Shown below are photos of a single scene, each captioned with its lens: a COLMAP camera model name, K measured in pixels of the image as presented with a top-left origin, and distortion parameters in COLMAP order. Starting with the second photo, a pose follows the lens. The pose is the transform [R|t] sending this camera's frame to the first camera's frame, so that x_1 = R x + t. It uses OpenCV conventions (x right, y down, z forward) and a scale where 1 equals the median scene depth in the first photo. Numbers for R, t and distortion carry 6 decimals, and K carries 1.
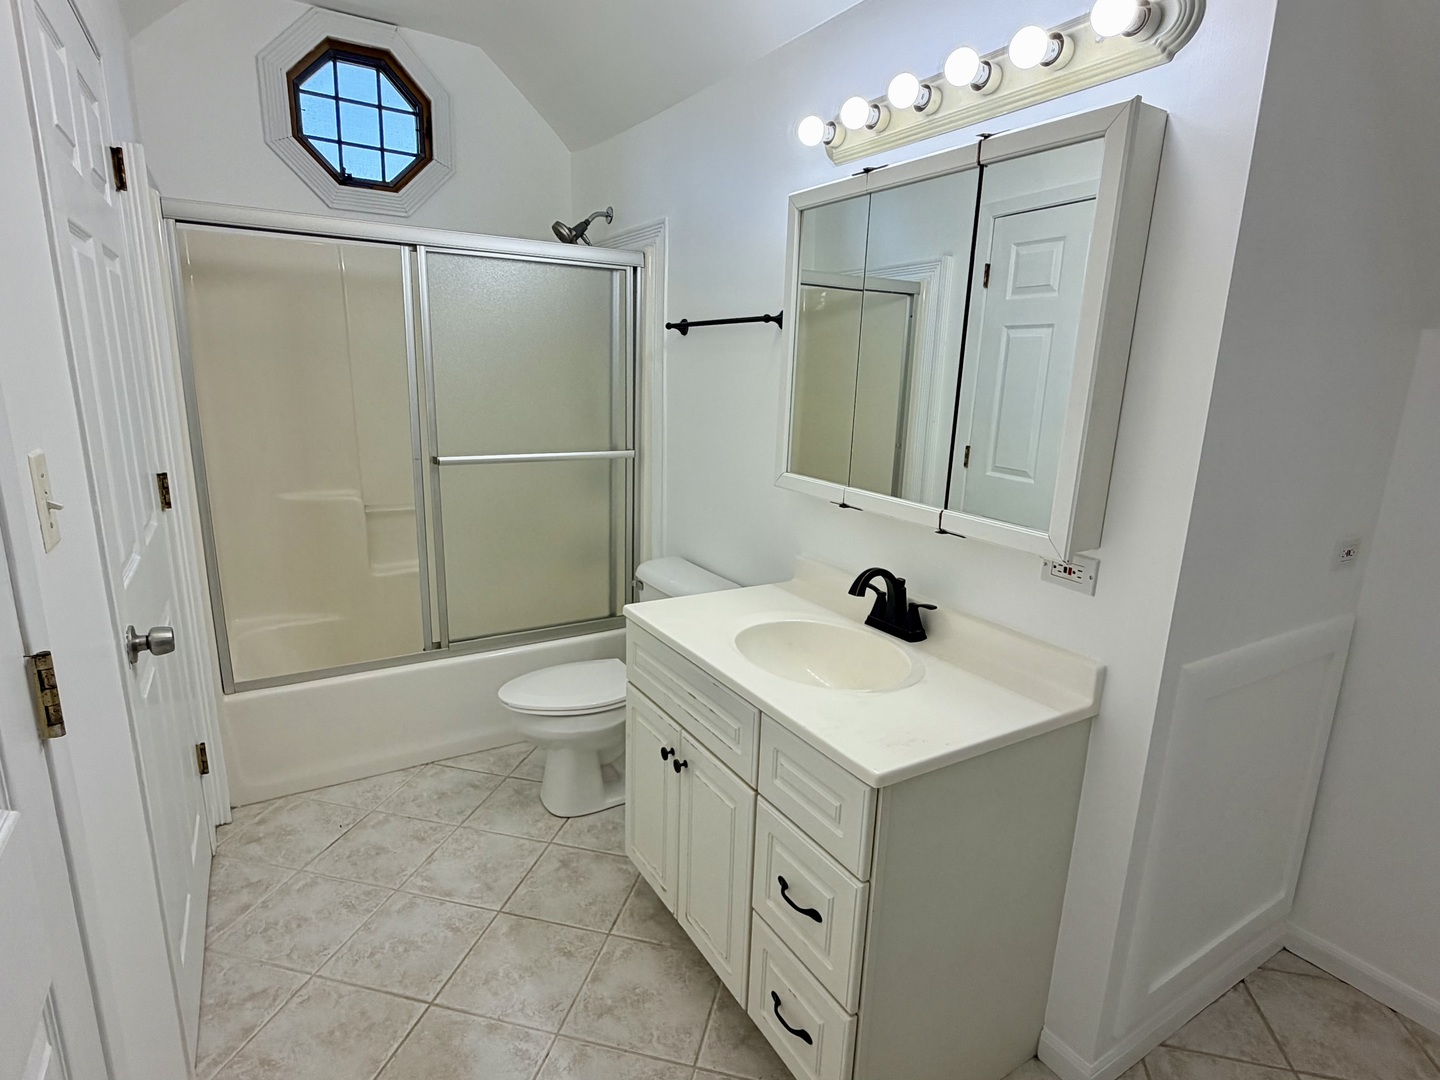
lens RADIAL K [[758.4, 0, 720.2], [0, 758.4, 542.9], [0, 0, 1]] dist [-0.003542, 0.002310]
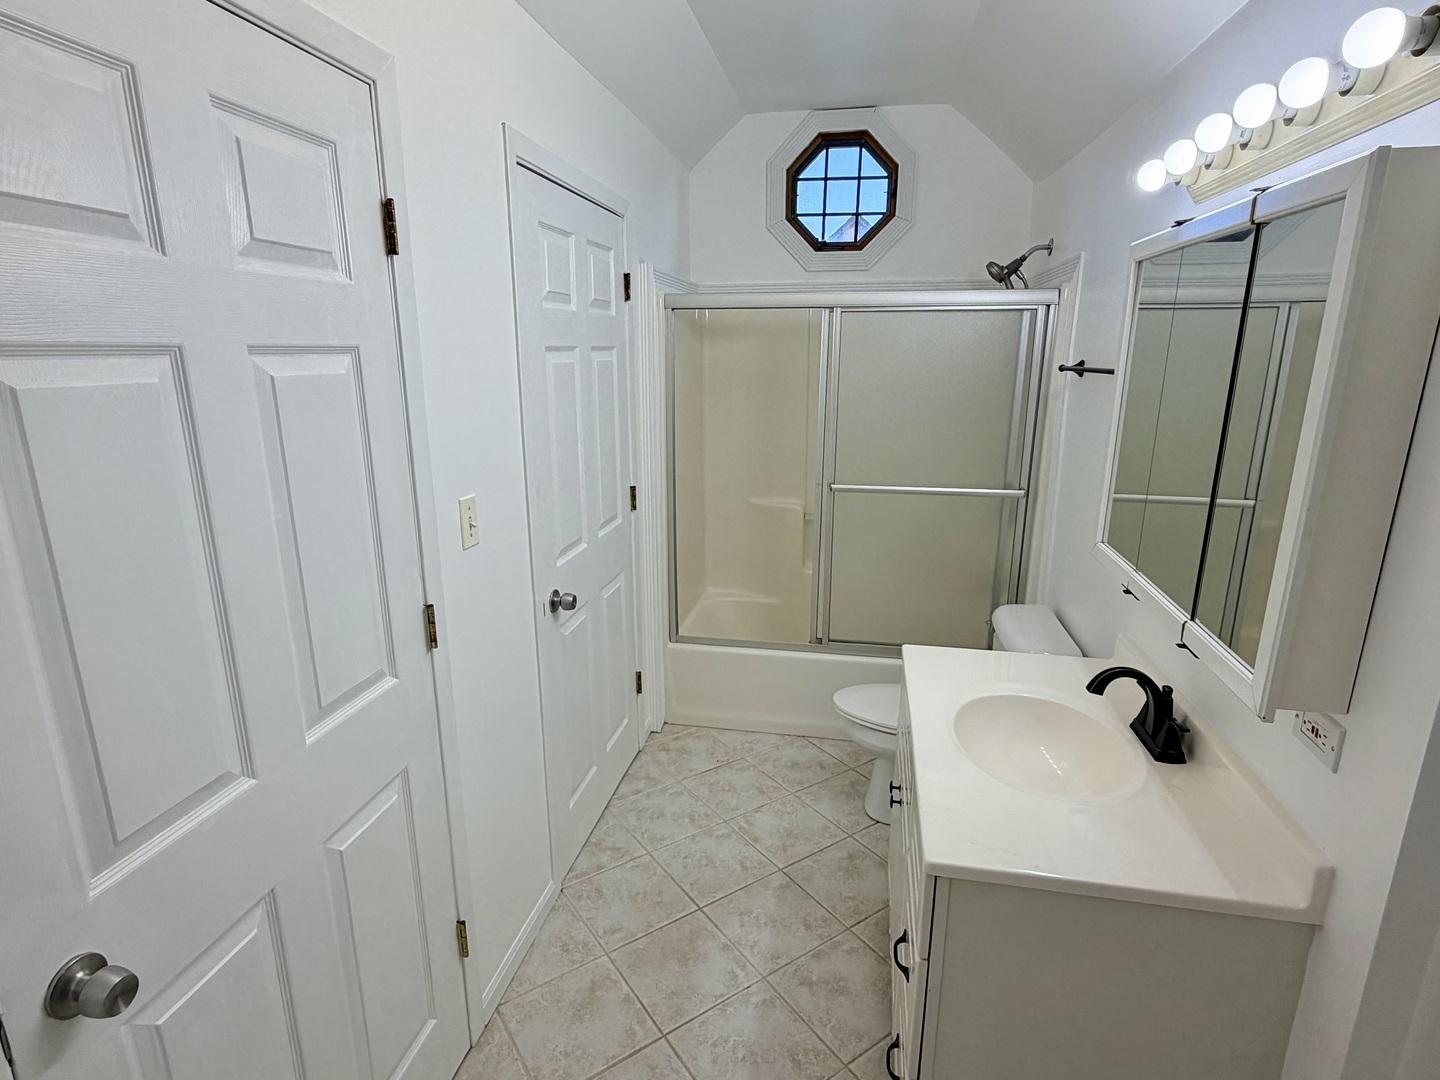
lens RADIAL K [[758.4, 0, 715.3], [0, 758.4, 540.4], [0, 0, 1]] dist [-0.003542, 0.002310]
pose [[0.739313, 0.136406, -0.659401, 0.322776], [-0.132045, 0.989623, 0.056668, -0.079850], [0.660288, 0.045175, 0.749653, 0.000340]]
